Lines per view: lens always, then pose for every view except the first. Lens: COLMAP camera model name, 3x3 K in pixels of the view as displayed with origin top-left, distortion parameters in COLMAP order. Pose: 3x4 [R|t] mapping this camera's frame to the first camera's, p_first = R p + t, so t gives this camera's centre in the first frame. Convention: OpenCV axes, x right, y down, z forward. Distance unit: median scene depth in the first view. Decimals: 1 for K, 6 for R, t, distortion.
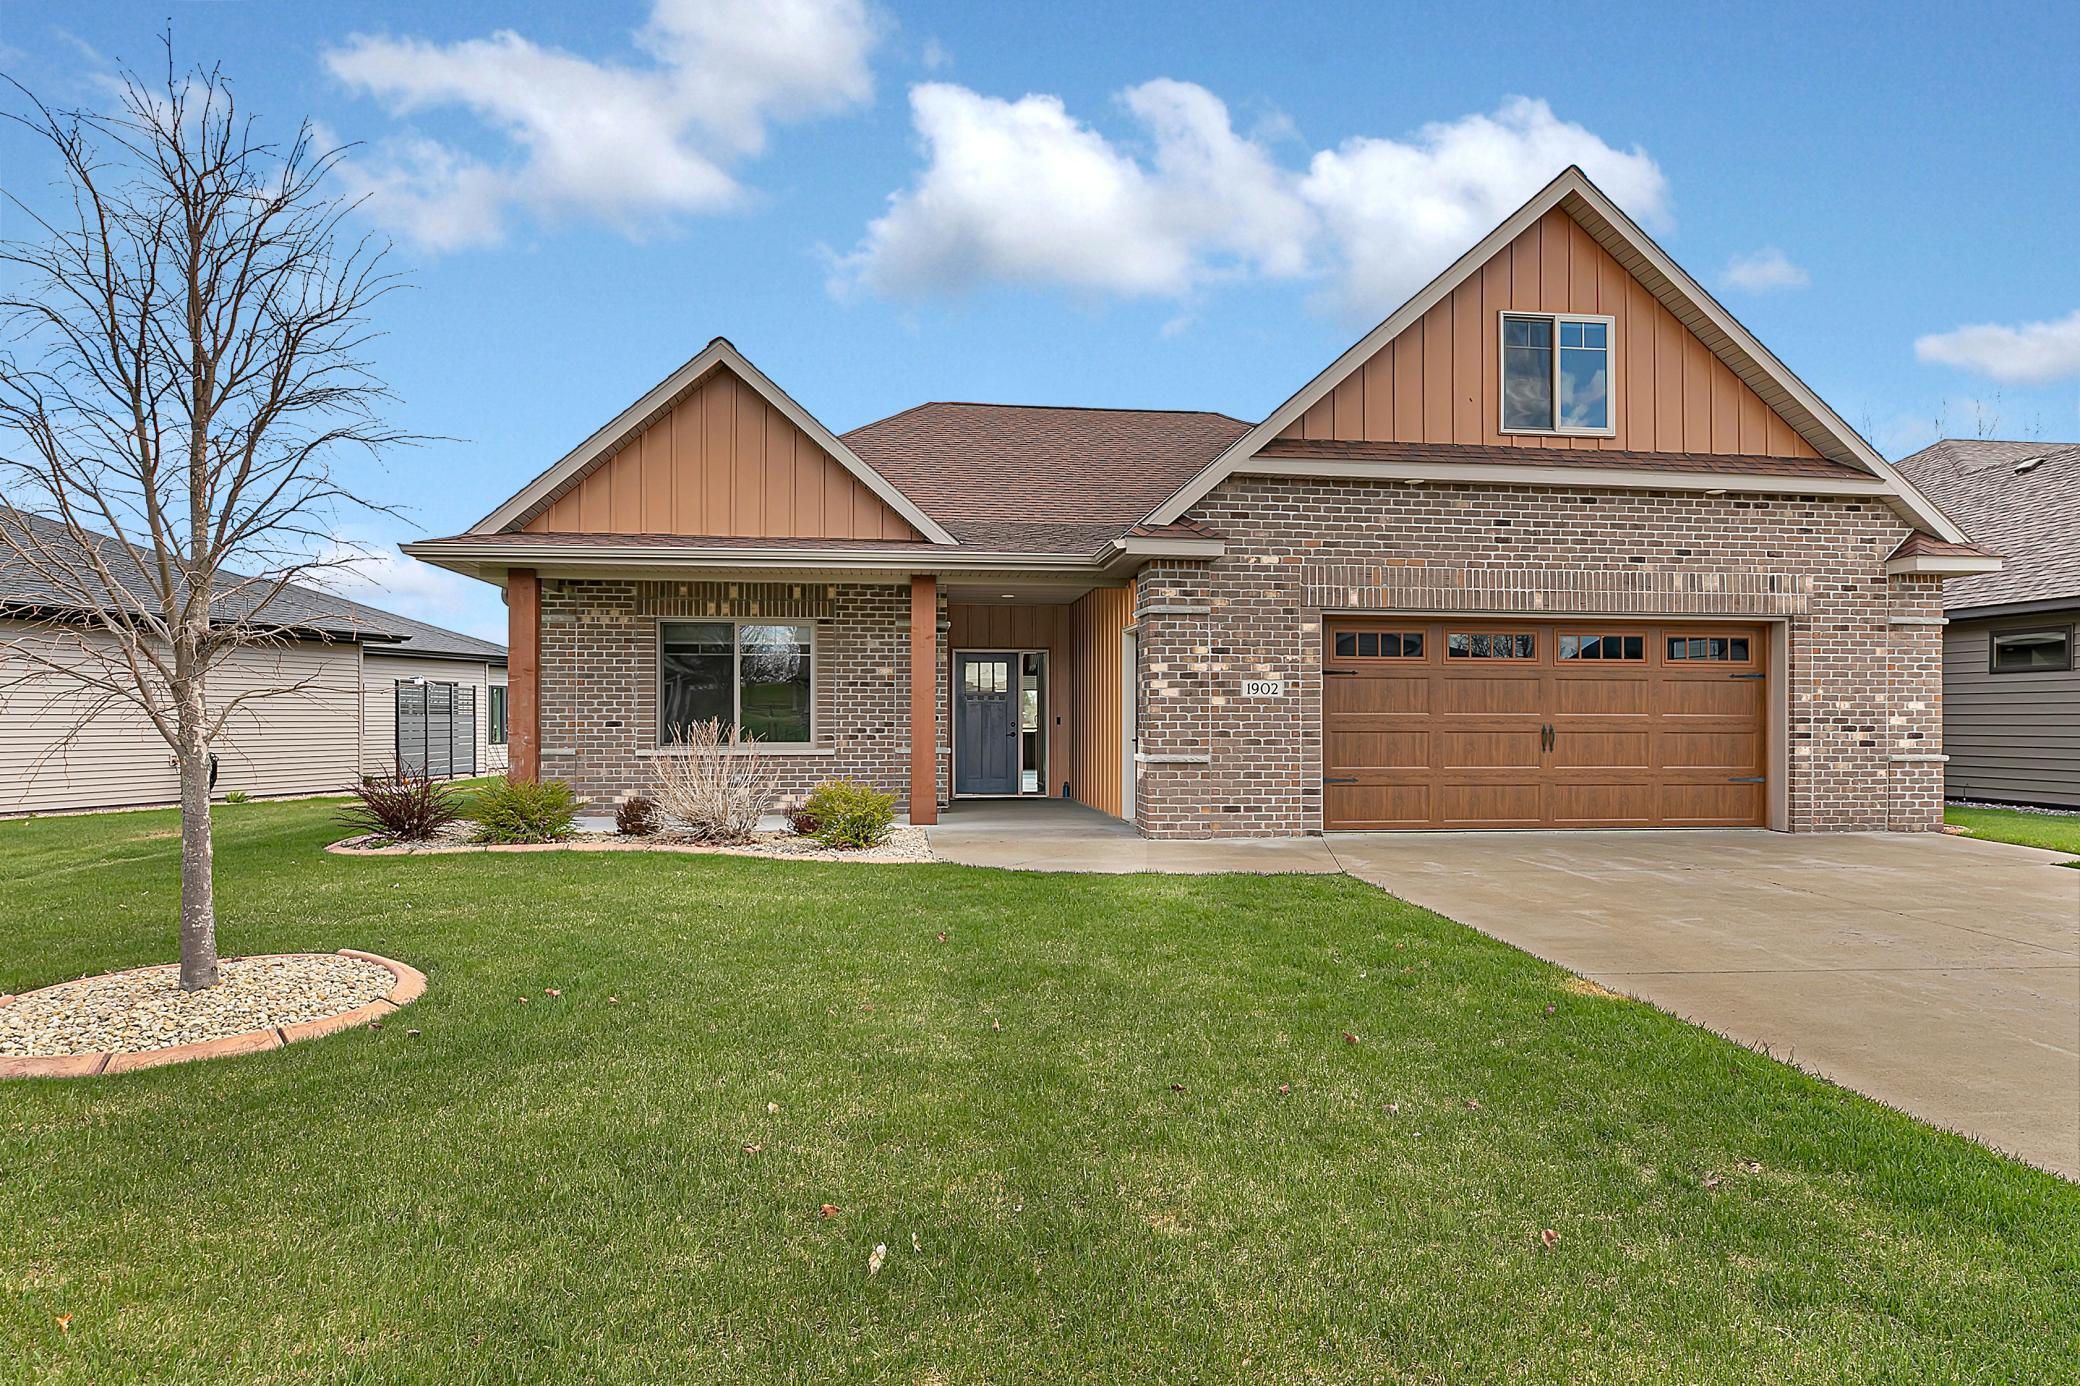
lens RADIAL K [[957.7, 0, 1041.5], [0, 957.7, 695.1], [0, 0, 1]] dist [0.014763, -0.002566]
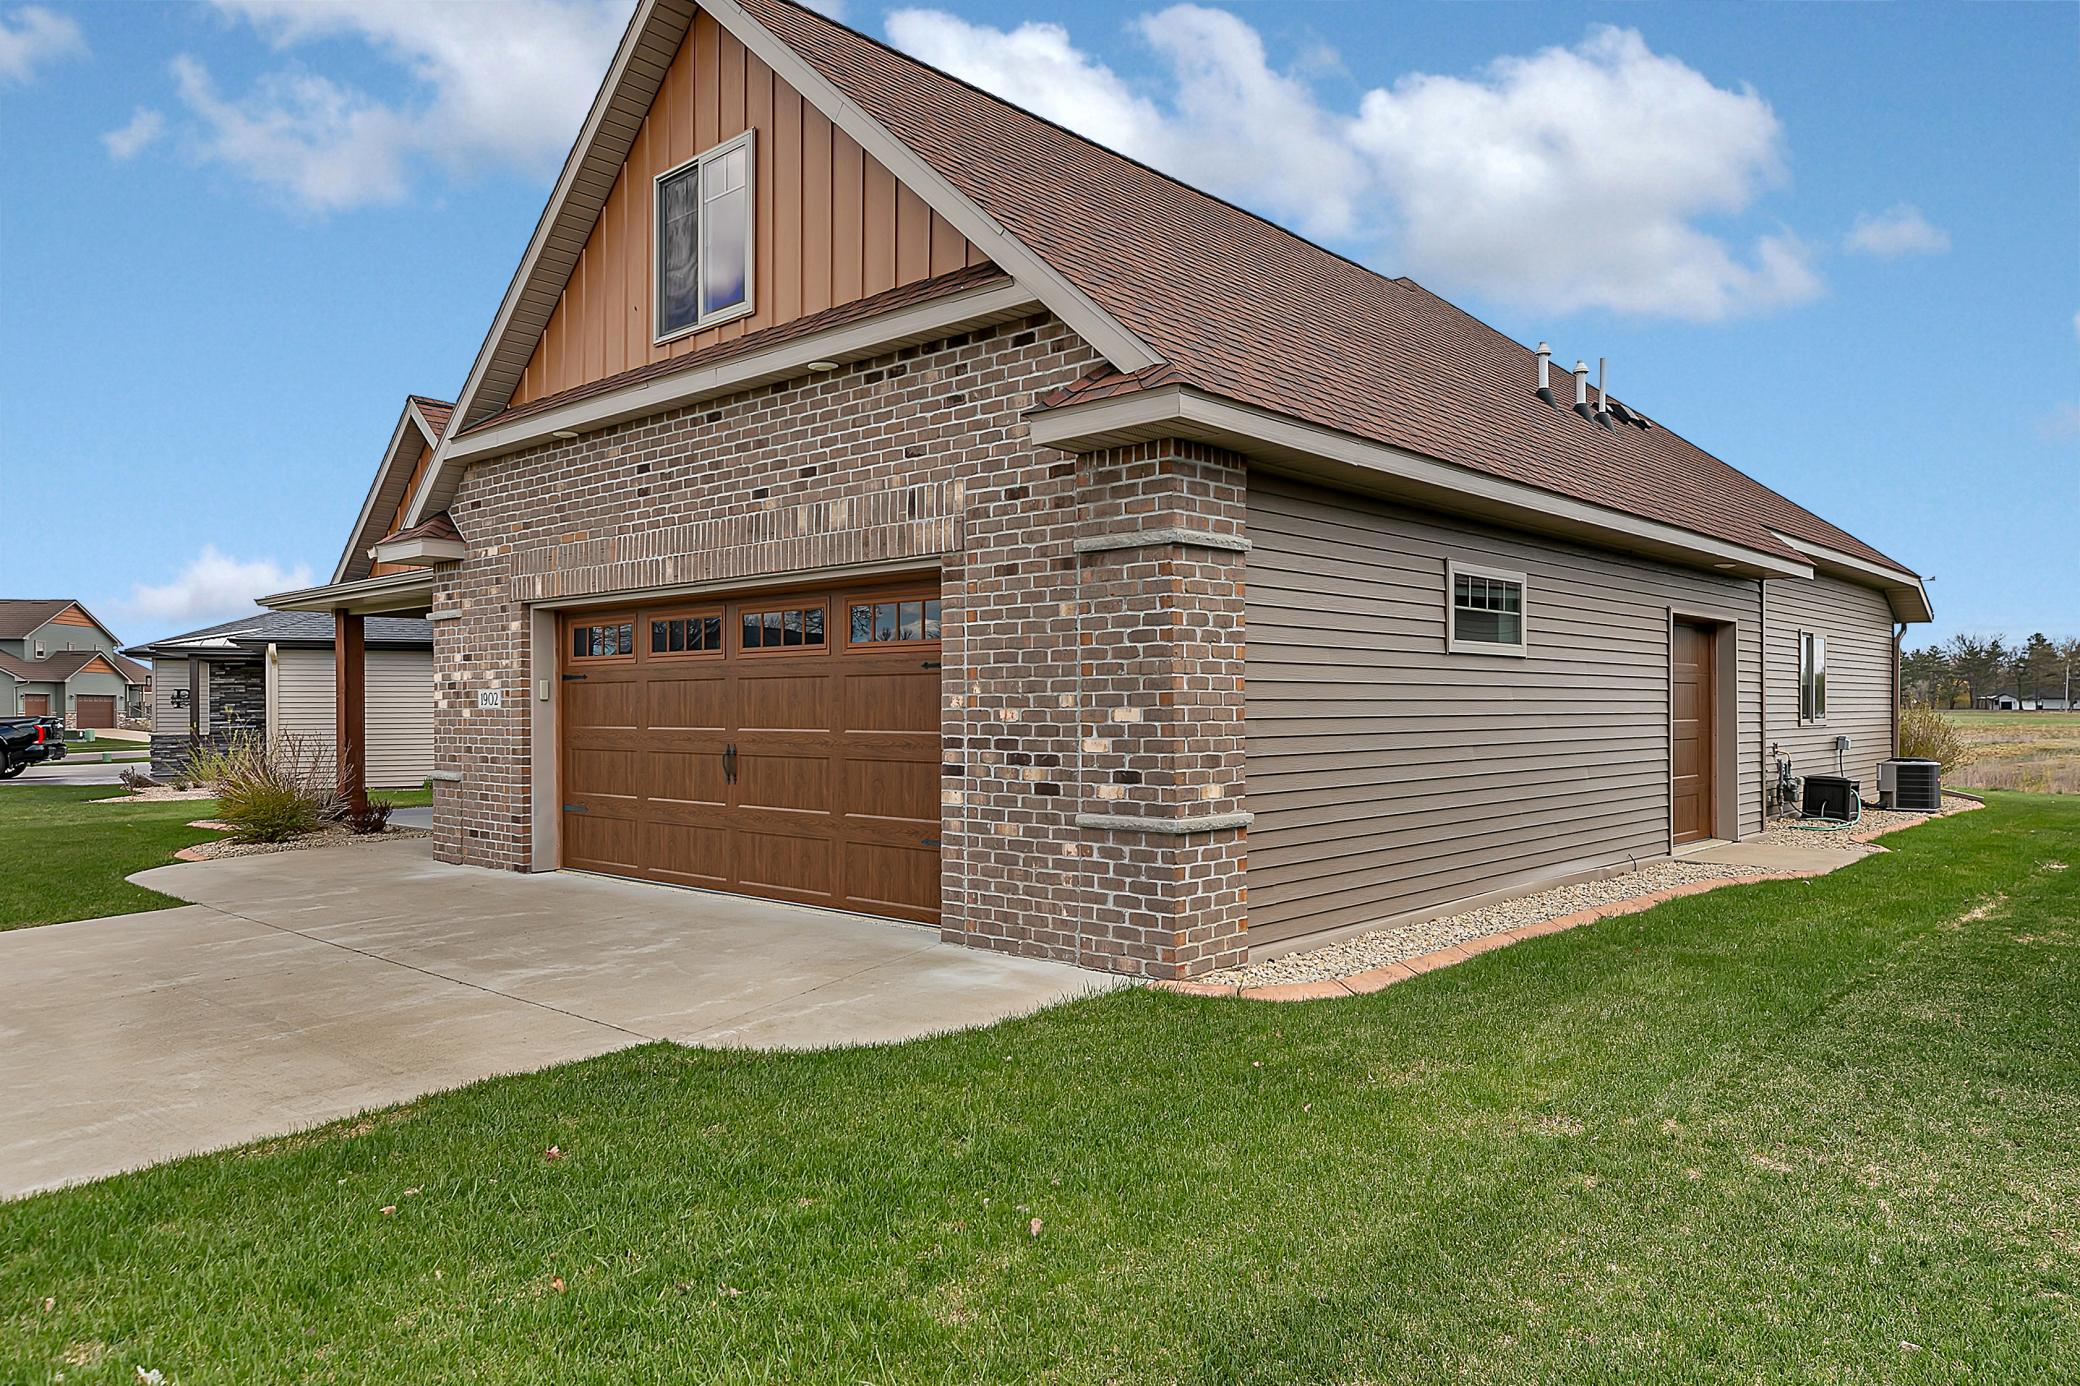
lens RADIAL K [[1325.1, 0, 1042.5], [0, 1325.1, 683.5], [0, 0, 1]] dist [0.018739, -0.000181]
pose [[0.666094, -0.018598, -0.745636, 1.393331], [0.023688, 0.999712, -0.003774, -0.003807], [0.745492, -0.015149, 0.666343, 0.531311]]
